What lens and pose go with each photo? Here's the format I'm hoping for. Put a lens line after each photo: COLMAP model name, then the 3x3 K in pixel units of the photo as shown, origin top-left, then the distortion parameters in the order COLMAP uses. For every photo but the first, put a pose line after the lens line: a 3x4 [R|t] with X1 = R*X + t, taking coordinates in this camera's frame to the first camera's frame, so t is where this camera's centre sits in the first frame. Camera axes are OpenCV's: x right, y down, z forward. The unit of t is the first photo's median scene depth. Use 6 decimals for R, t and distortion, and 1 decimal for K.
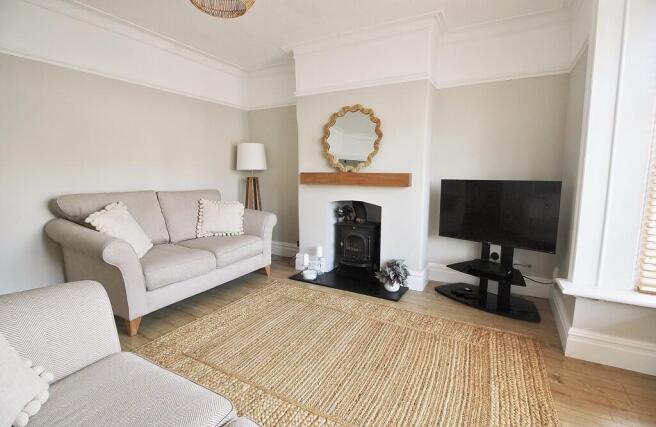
lens RADIAL K [[312.1, 0, 328.0], [0, 312.1, 213.5], [0, 0, 1]] dist [-0.000998, -0.000058]
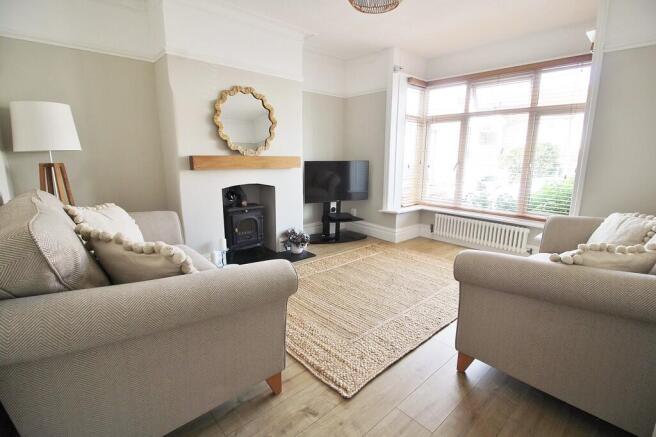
lens RADIAL K [[306.4, 0, 328.0], [0, 306.4, 218.5], [0, 0, 1]] dist [-0.021210, -0.000365]
pose [[0.298999, -0.191297, 0.934882, -0.836562], [0.114387, 0.979821, 0.163909, -0.068477], [-0.947373, 0.057930, 0.314847, 0.481013]]
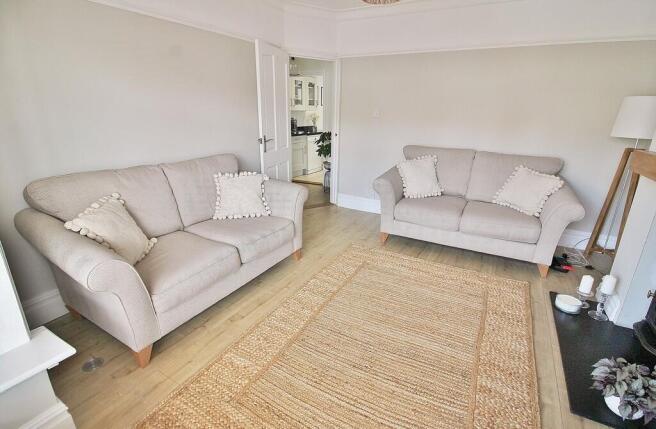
lens RADIAL K [[312.1, 0, 328.0], [0, 312.1, 214.5], [0, 0, 1]] dist [-0.000998, -0.000058]
pose [[-0.003955, 0.314223, -0.949341, 0.553434], [-0.143965, 0.939280, 0.311493, -0.123525], [0.989575, 0.137904, 0.041523, 0.463937]]
